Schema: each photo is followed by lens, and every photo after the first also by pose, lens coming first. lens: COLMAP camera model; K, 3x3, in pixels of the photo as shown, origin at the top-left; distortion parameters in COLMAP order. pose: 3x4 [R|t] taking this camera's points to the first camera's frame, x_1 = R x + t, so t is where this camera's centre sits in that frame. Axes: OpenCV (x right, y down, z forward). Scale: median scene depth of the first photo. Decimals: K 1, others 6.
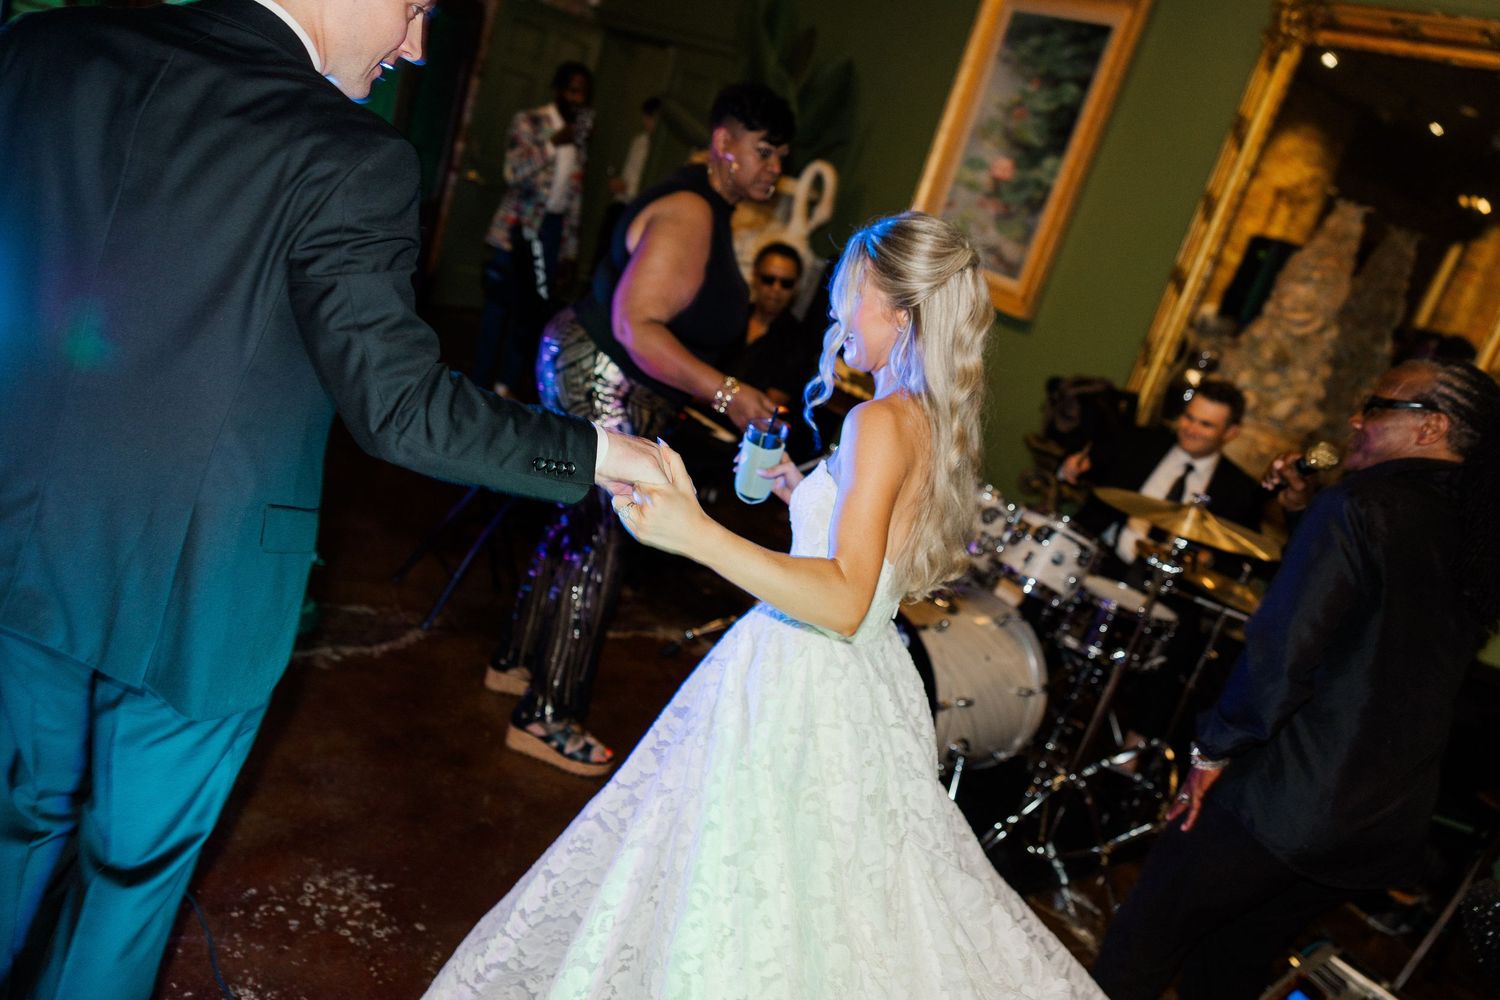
lens RADIAL K [[1159.2, 0, 746.0], [0, 1159.2, 494.6], [0, 0, 1]] dist [-0.000031, 0.009721]
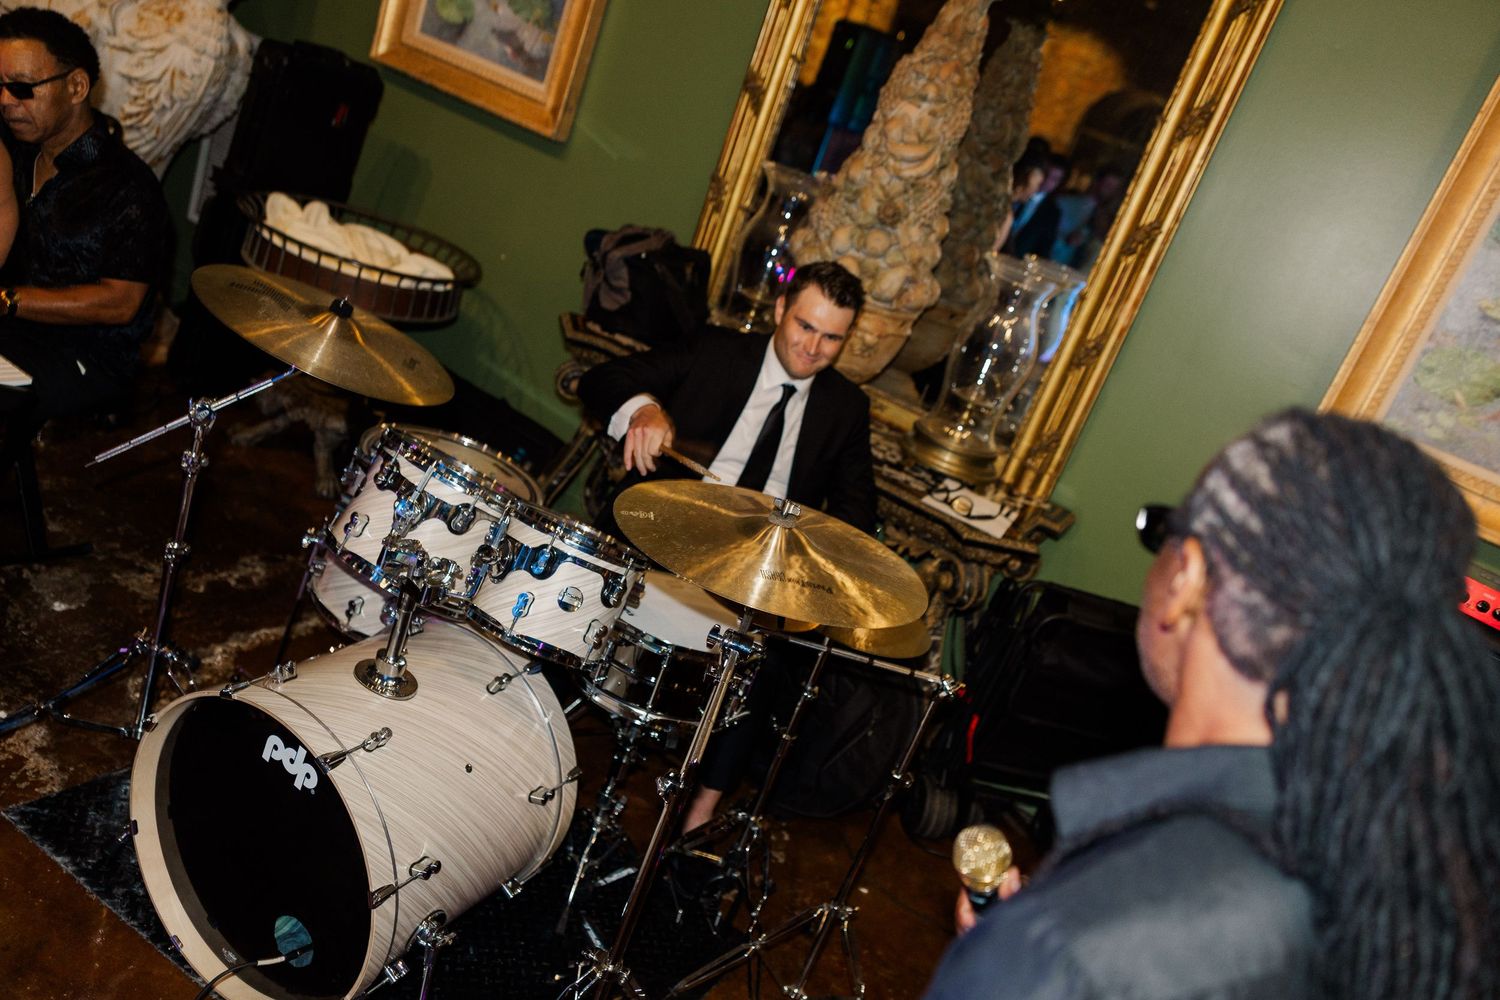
lens RADIAL K [[1159.2, 0, 749.8], [0, 1159.2, 493.7], [0, 0, 1]] dist [-0.000031, 0.009721]
pose [[0.943400, -0.097777, 0.316915, 0.116725], [0.040247, 0.982244, 0.183240, -0.070041], [-0.329205, -0.160113, 0.930585, 0.286626]]
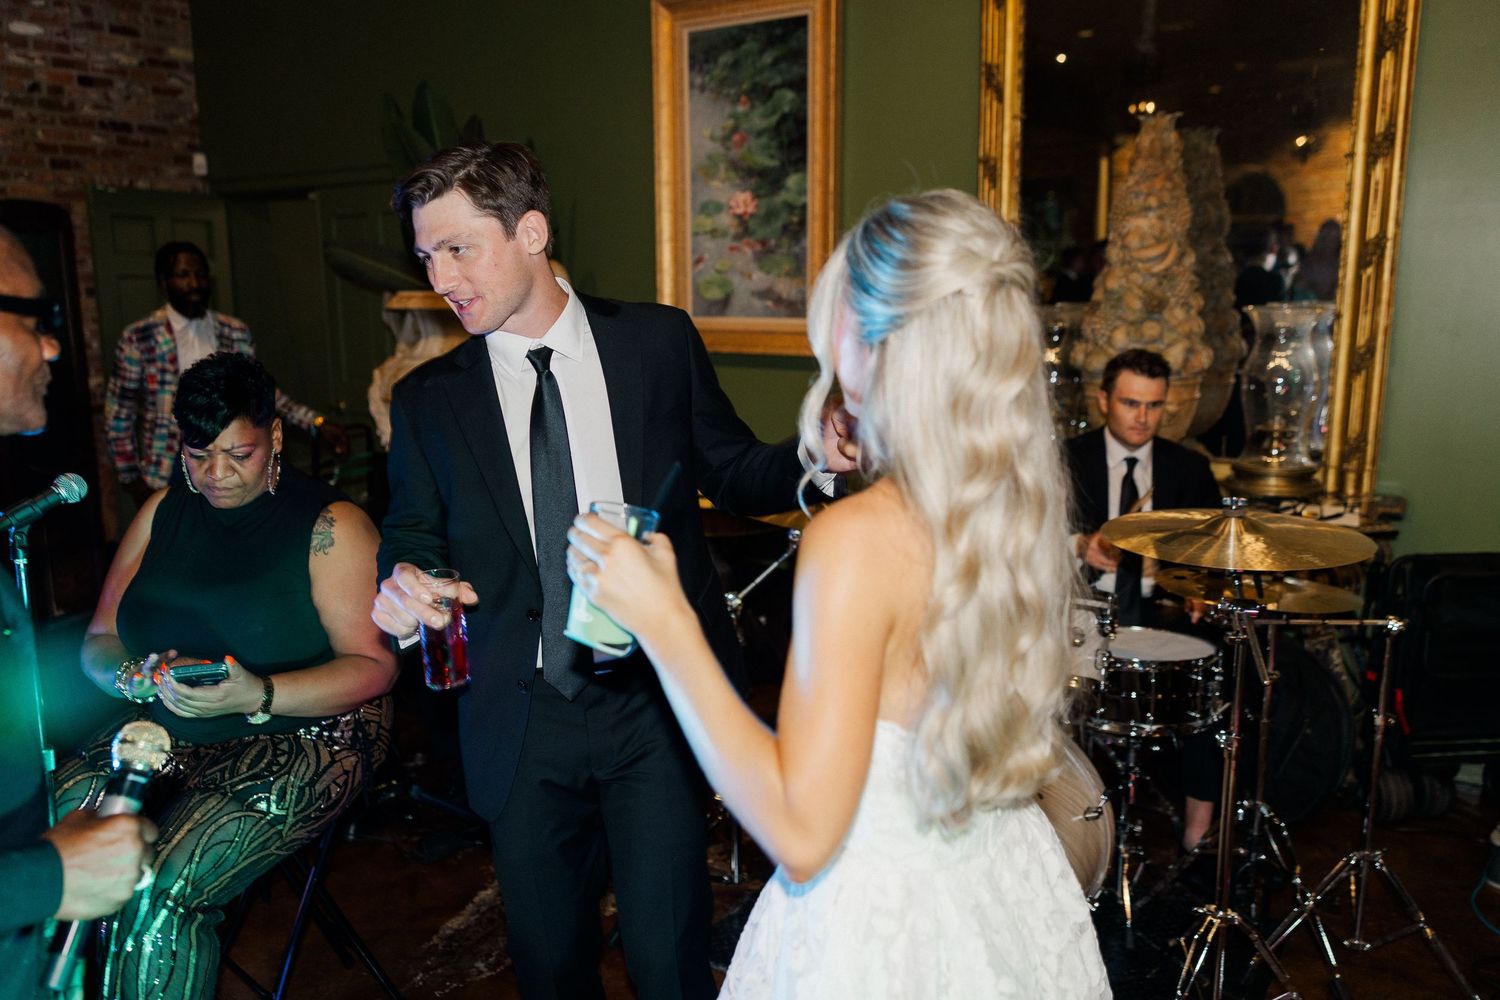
lens RADIAL K [[1159.2, 0, 735.2], [0, 1159.2, 499.1], [0, 0, 1]] dist [-0.000031, 0.009721]
pose [[0.916870, -0.345372, 0.200170, -0.040886], [0.357572, 0.933489, -0.027205, -0.059655], [-0.177461, 0.096518, 0.979383, 0.193245]]
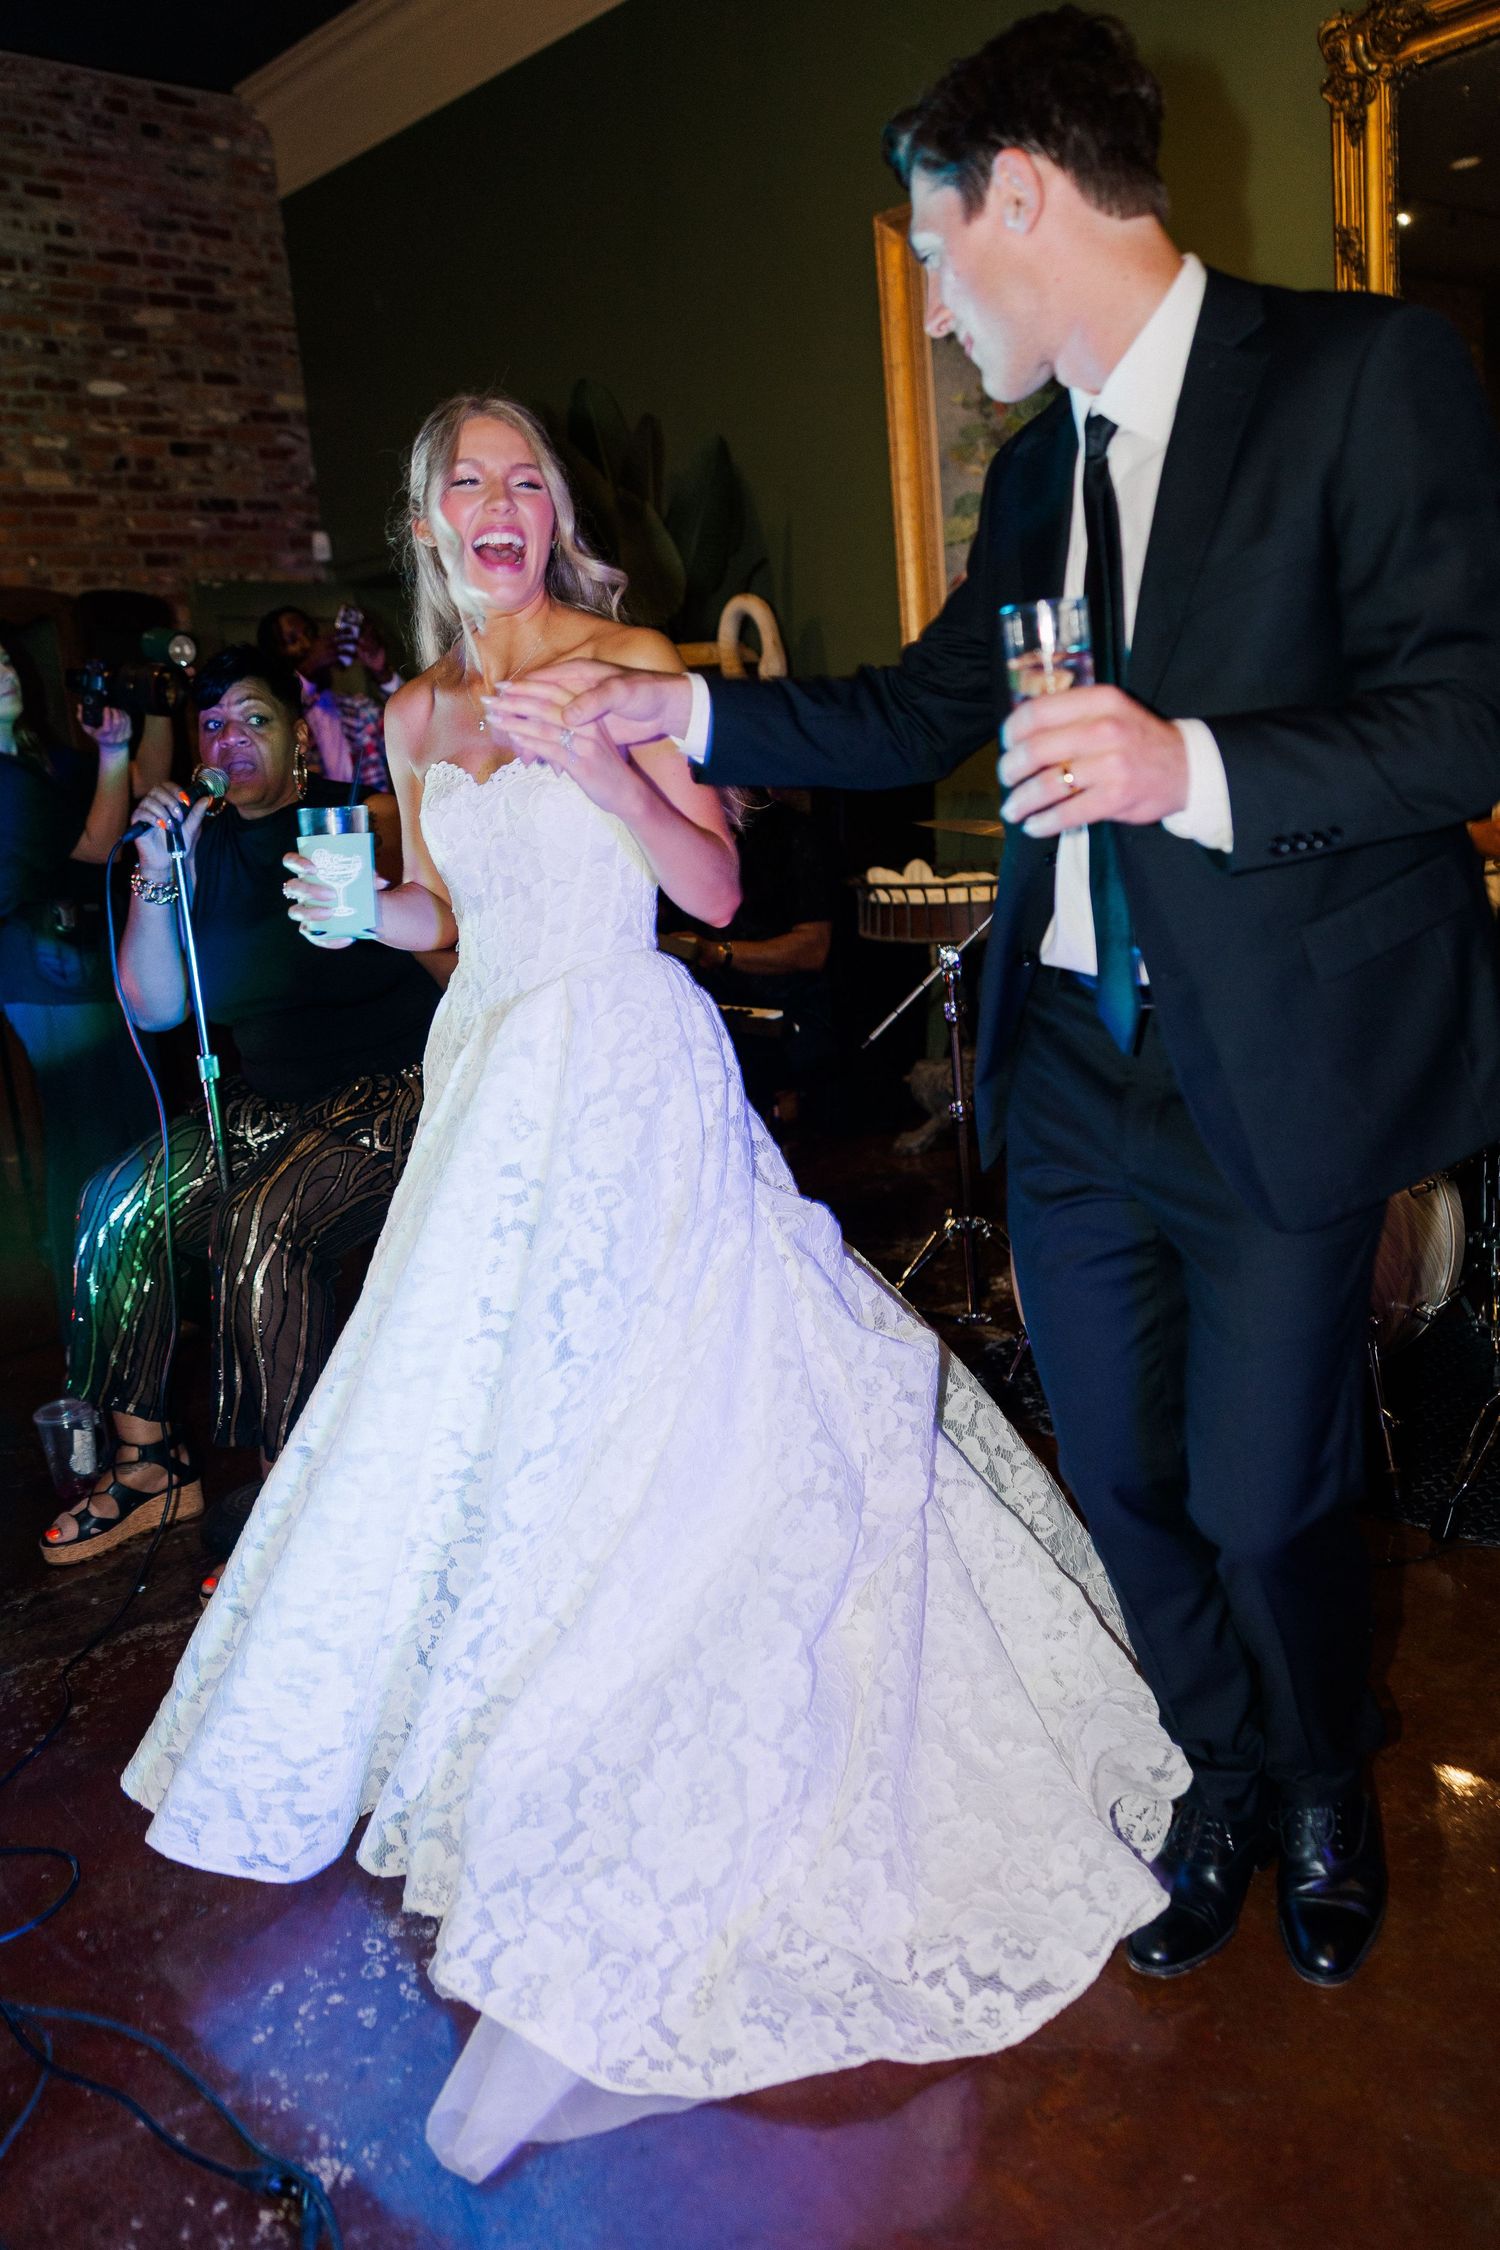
lens RADIAL K [[1738.8, 0, 738.5], [0, 1738.8, 1142.9], [0, 0, 1]] dist [-0.000031, 0.009721]
pose [[0.922822, -0.384321, -0.026398, -0.027534], [0.381845, 0.921631, -0.069224, 0.058037], [0.050934, 0.053801, 0.997252, 0.090961]]
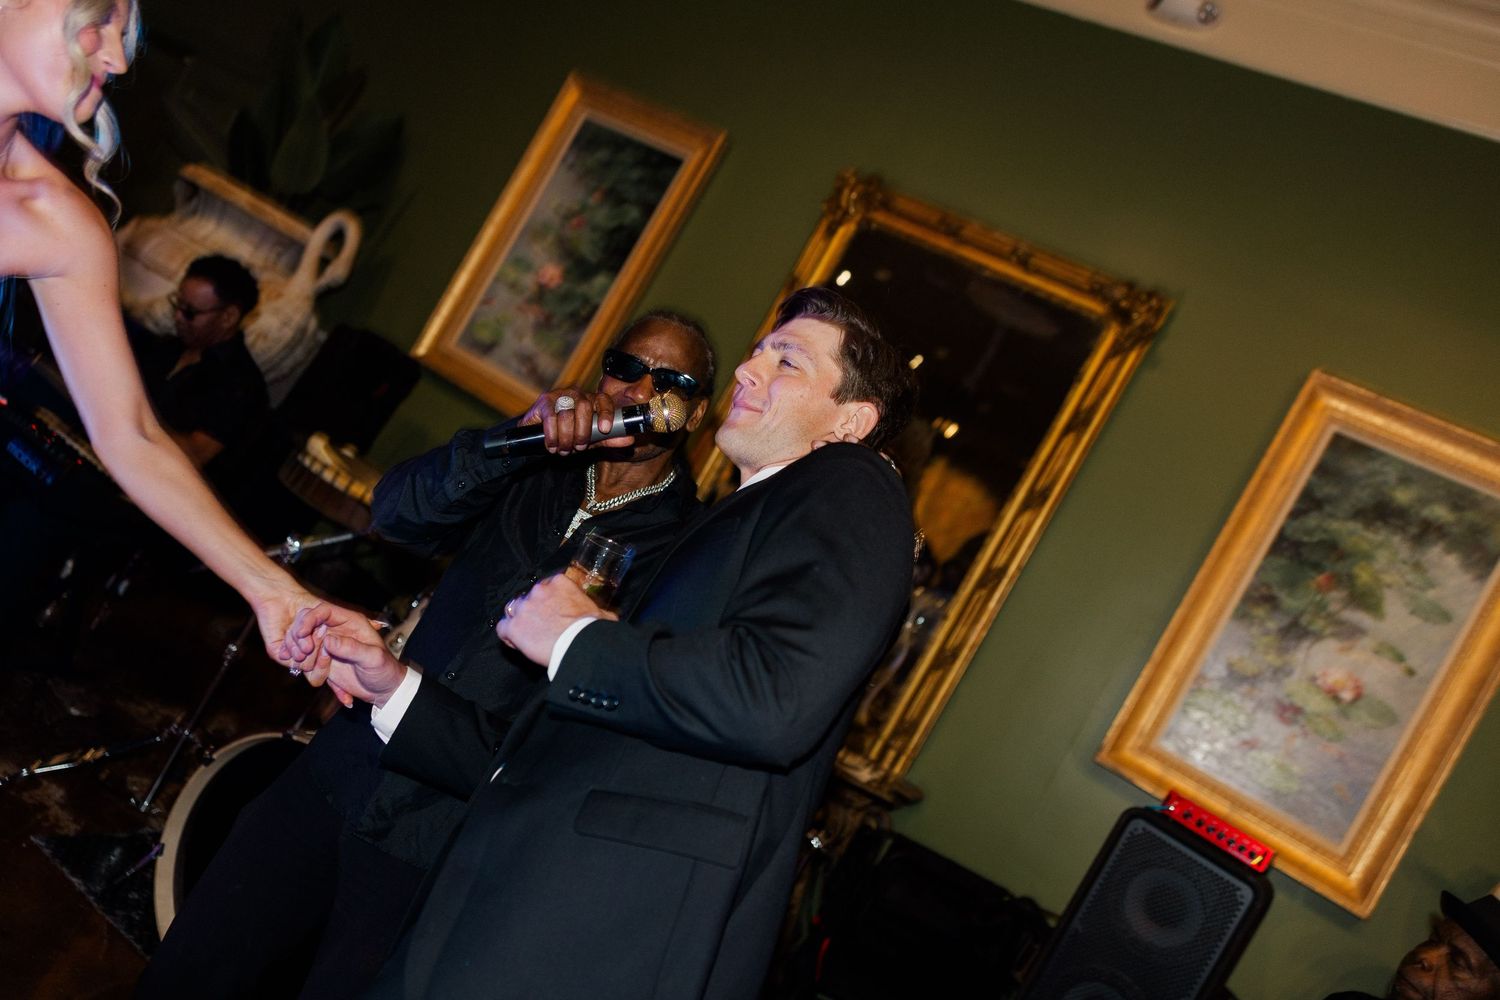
lens RADIAL K [[1159.2, 0, 751.9], [0, 1159.2, 485.3], [0, 0, 1]] dist [-0.000031, 0.009721]
pose [[0.896934, 0.178105, 0.404708, 0.026615], [-0.123967, 0.979870, -0.156483, 0.005276], [-0.424432, 0.090184, 0.900958, 0.141282]]
